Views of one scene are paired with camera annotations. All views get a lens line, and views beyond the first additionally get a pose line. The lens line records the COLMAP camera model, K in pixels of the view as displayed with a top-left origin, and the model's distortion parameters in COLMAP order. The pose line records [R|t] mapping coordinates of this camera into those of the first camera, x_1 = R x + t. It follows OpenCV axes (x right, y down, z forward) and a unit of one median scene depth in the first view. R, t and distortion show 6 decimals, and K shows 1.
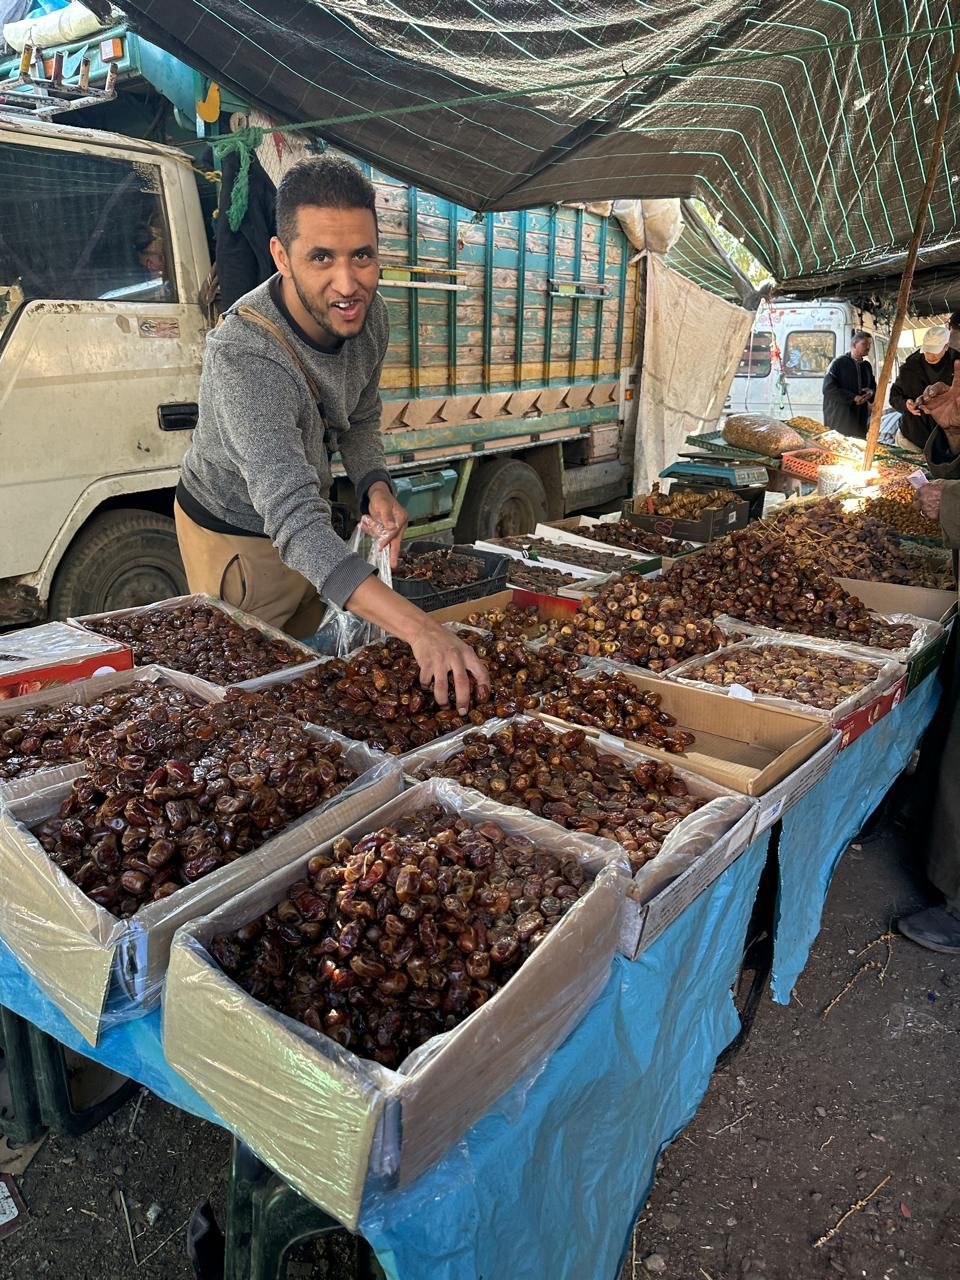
lens RADIAL K [[1029.8, 0, 480.0], [0, 1029.8, 640.0], [0, 0, 1]] dist [-0.091055, 0.006146]
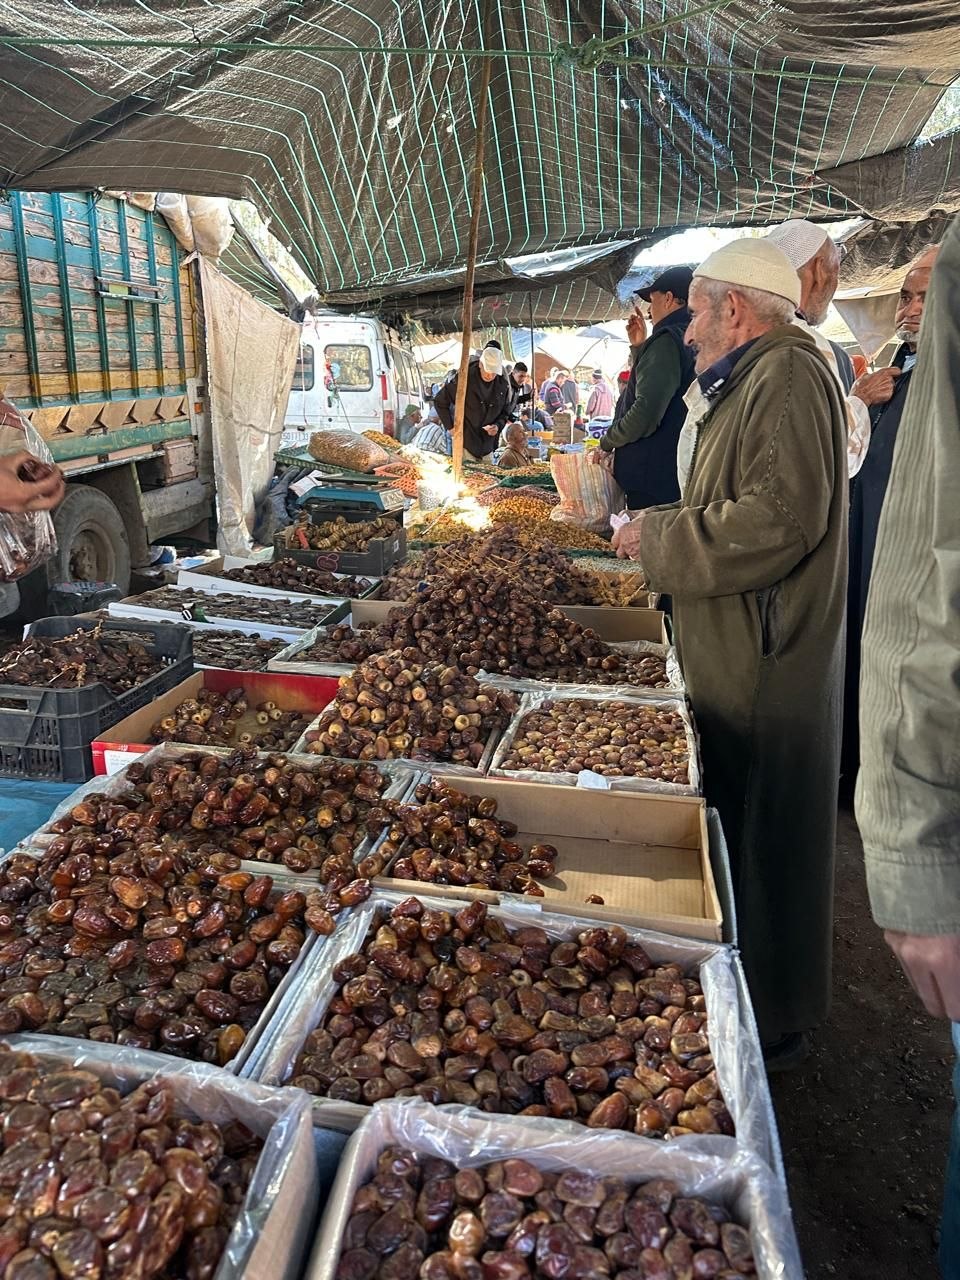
lens RADIAL K [[868.3, 0, 480.0], [0, 868.3, 640.0], [0, 0, 1]] dist [-0.067198, 0.007900]
pose [[0.836956, -0.131446, 0.531250, -0.084564], [0.112465, 0.991319, 0.068097, -0.055659], [-0.535589, 0.002753, 0.844474, 0.205301]]
